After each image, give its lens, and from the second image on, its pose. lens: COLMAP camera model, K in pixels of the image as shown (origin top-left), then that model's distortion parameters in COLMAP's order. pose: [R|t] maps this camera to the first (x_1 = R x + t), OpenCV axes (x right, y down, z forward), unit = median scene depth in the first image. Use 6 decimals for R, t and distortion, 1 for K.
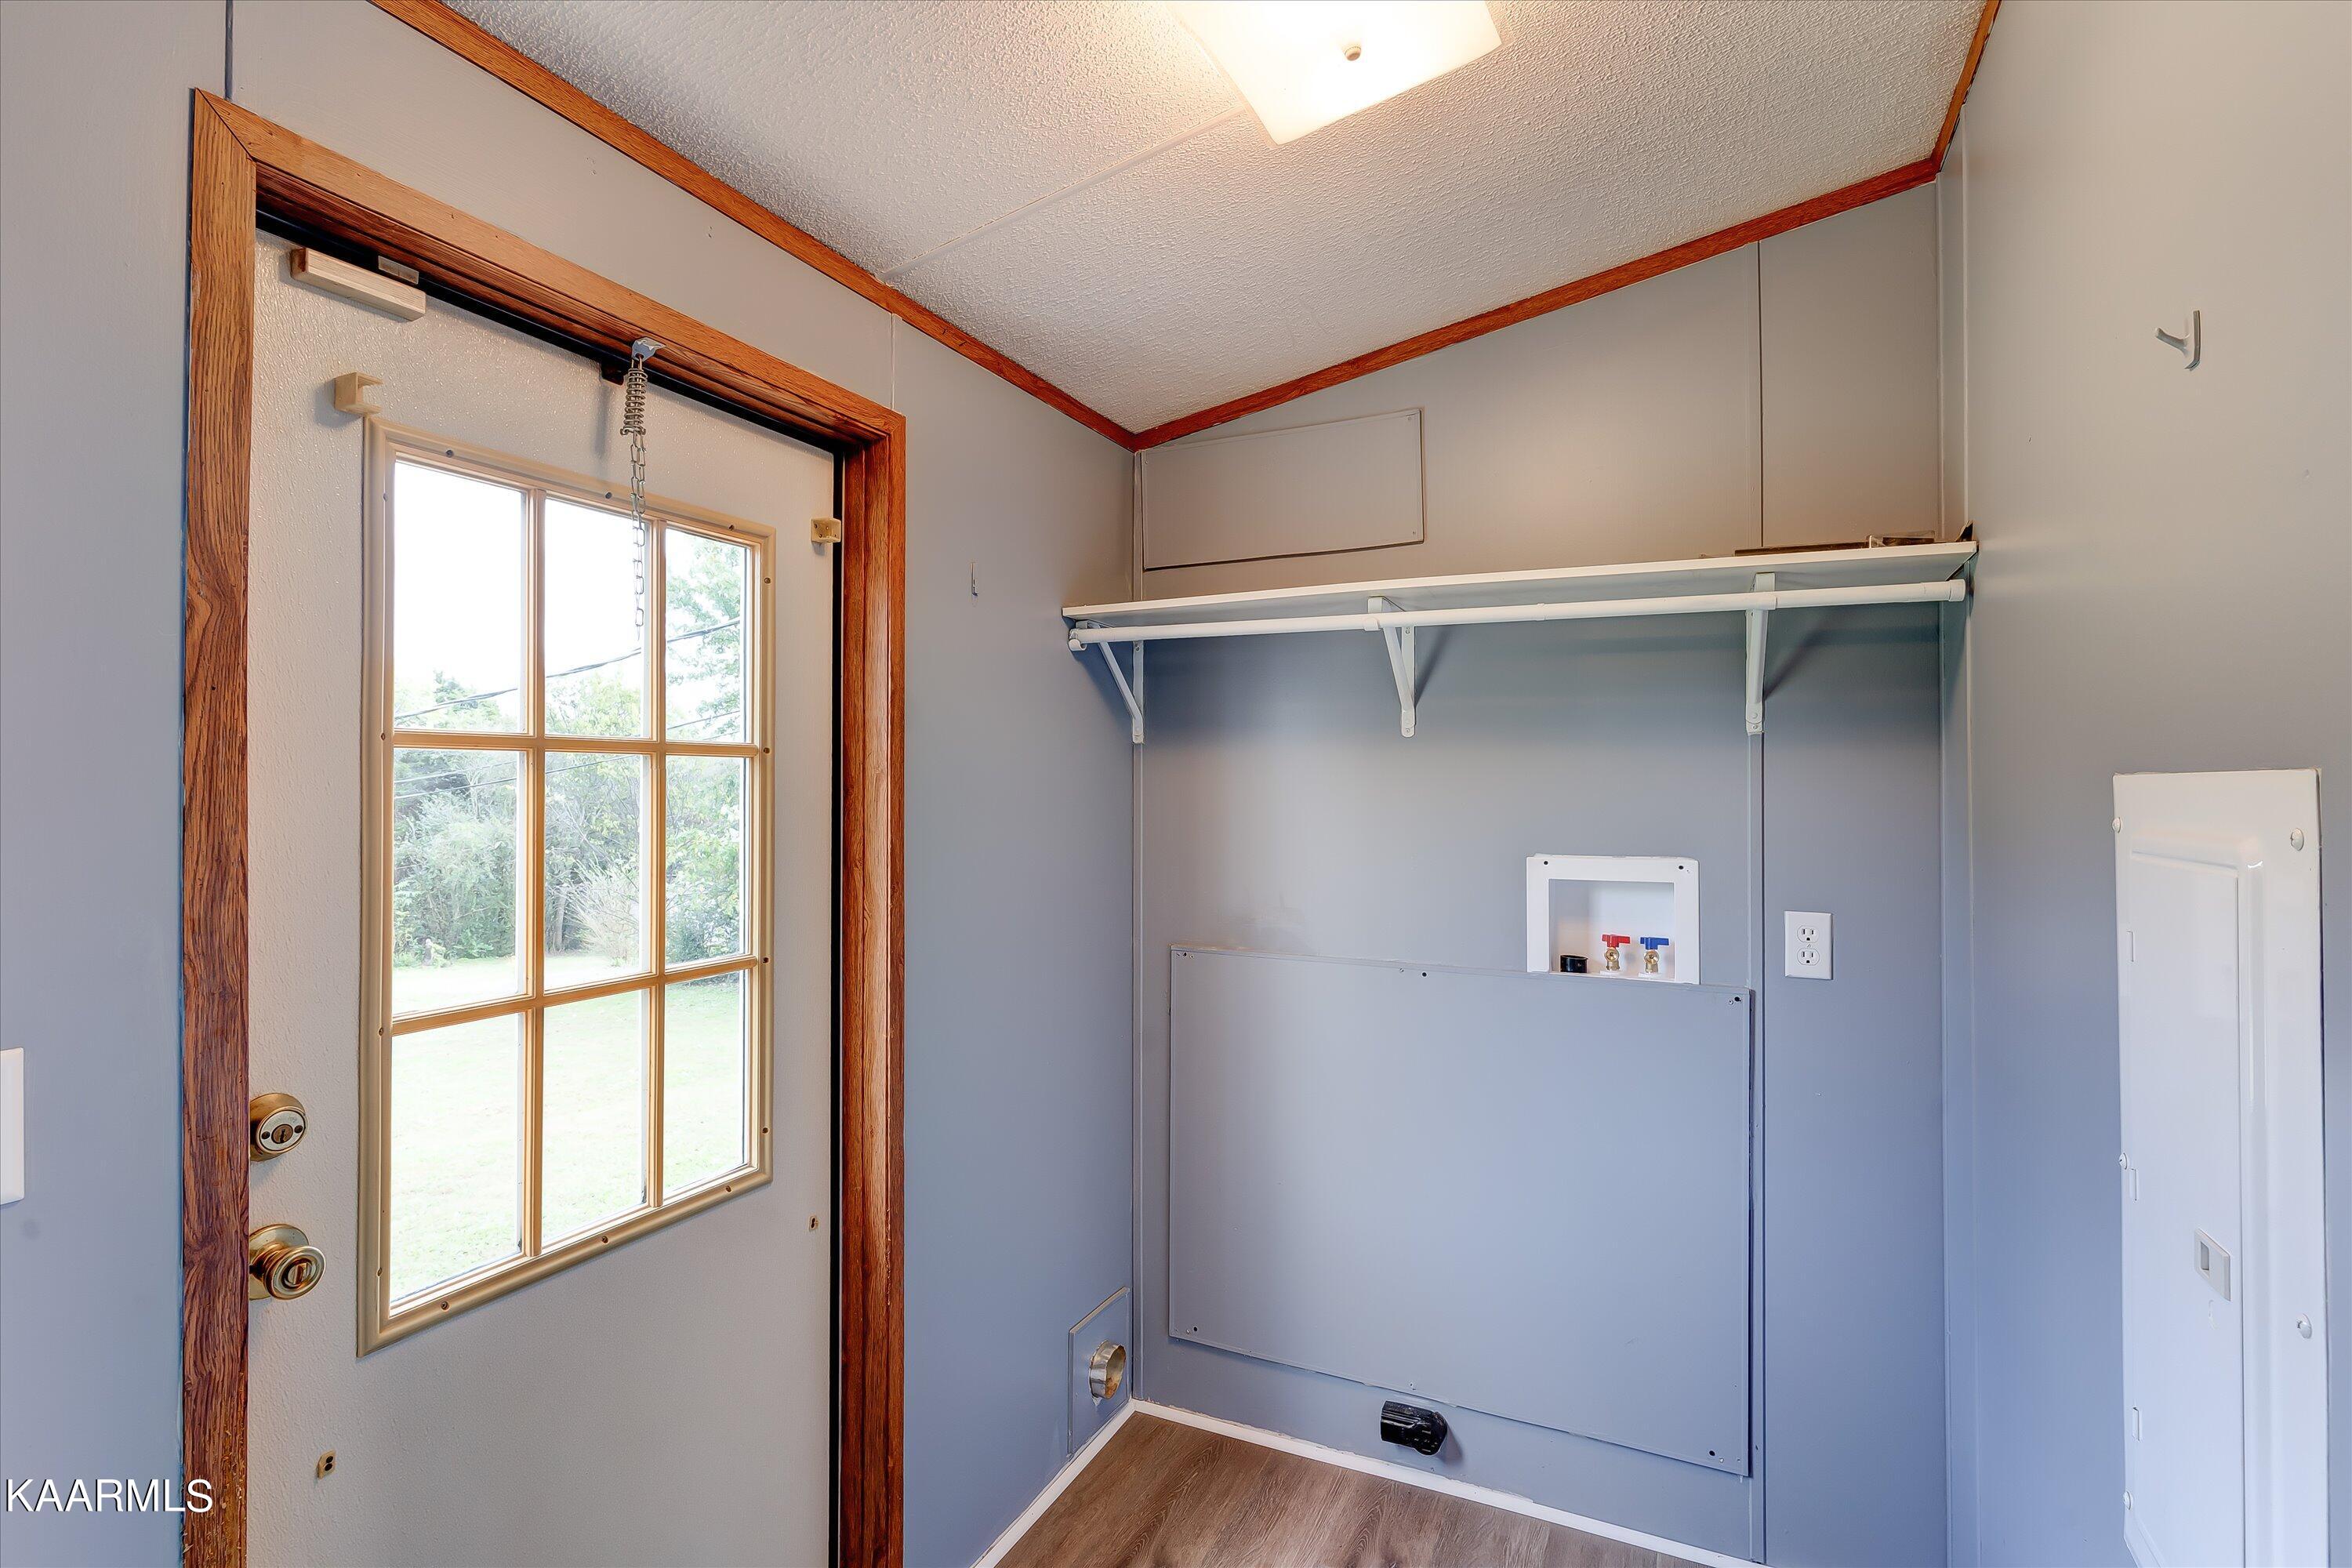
lens RADIAL K [[1117.1, 0, 1177.9], [0, 1117.1, 778.0], [0, 0, 1]] dist [0.001085, 0.000621]
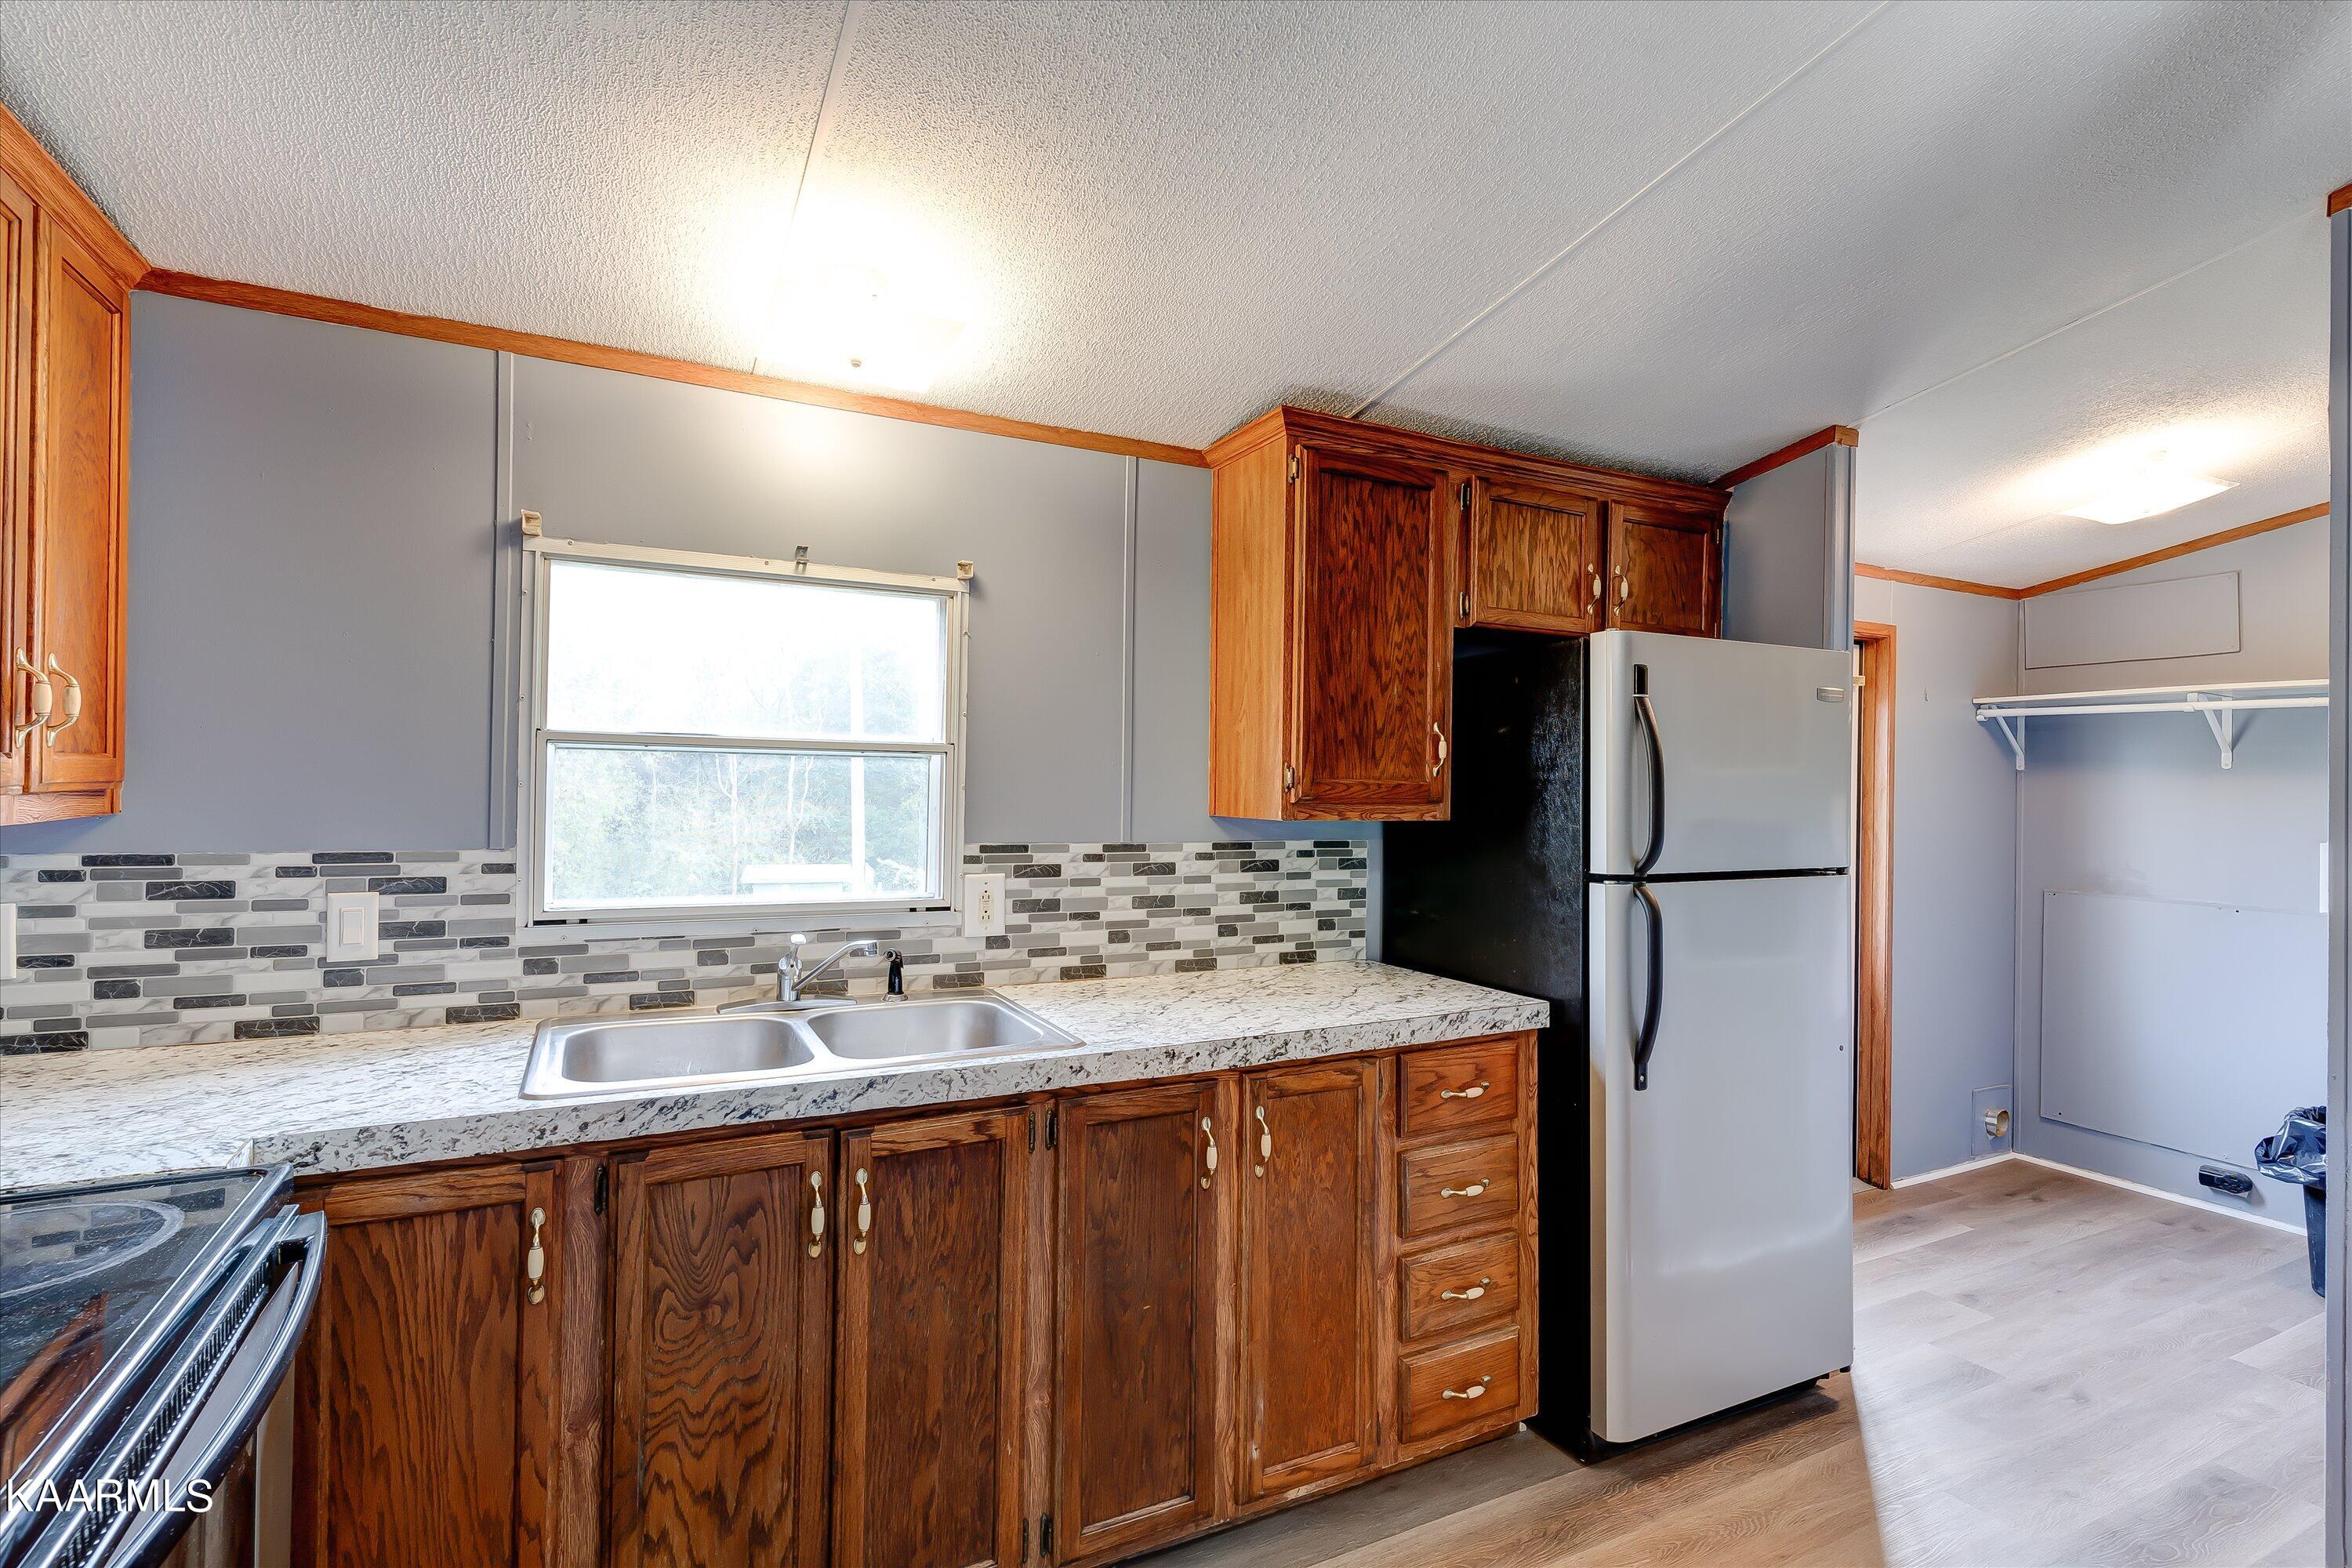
lens RADIAL K [[1117.1, 0, 1177.9], [0, 1117.1, 778.0], [0, 0, 1]] dist [0.001085, 0.000621]
pose [[0.793025, 0.010186, -0.609103, -0.018901], [-0.010946, 0.999937, 0.002470, -0.012533], [0.609090, 0.004709, 0.793087, -1.290256]]
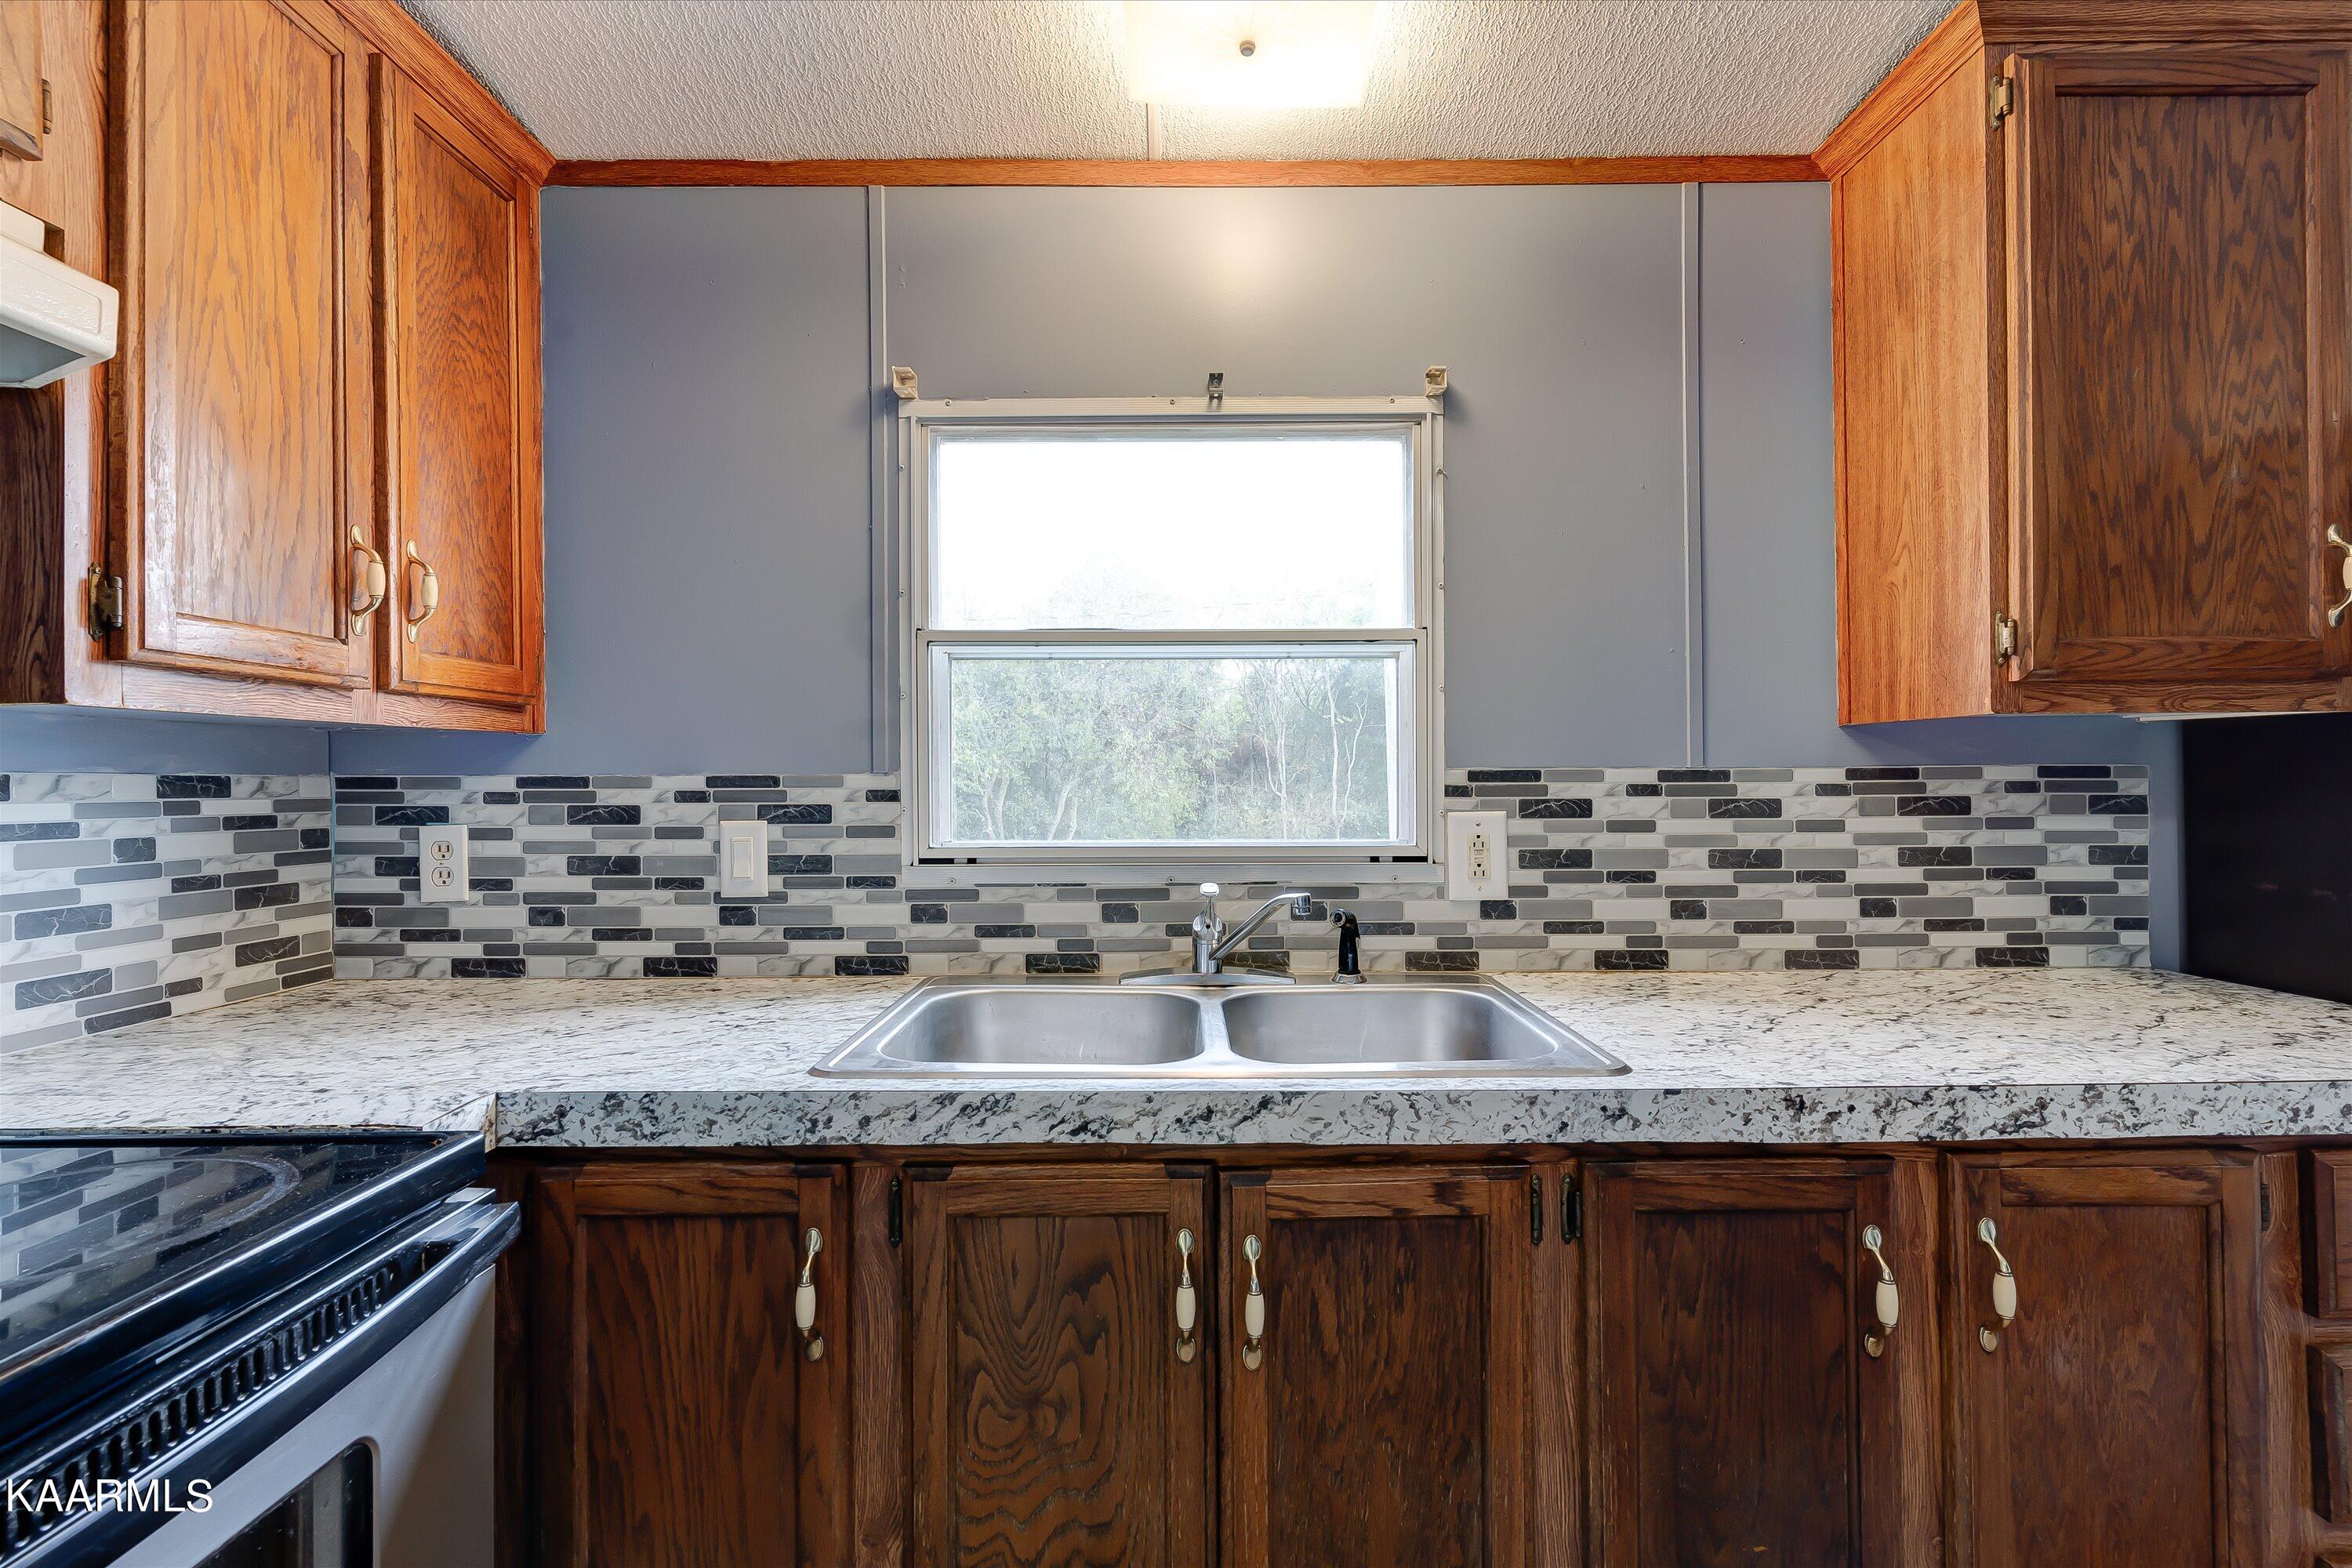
lens RADIAL K [[1117.1, 0, 1177.9], [0, 1117.1, 778.0], [0, 0, 1]] dist [0.001085, 0.000621]
pose [[0.424227, -0.004817, -0.905543, -0.223705], [0.015083, 0.999885, 0.001747, 0.058158], [0.905430, -0.014399, 0.424250, -1.050536]]
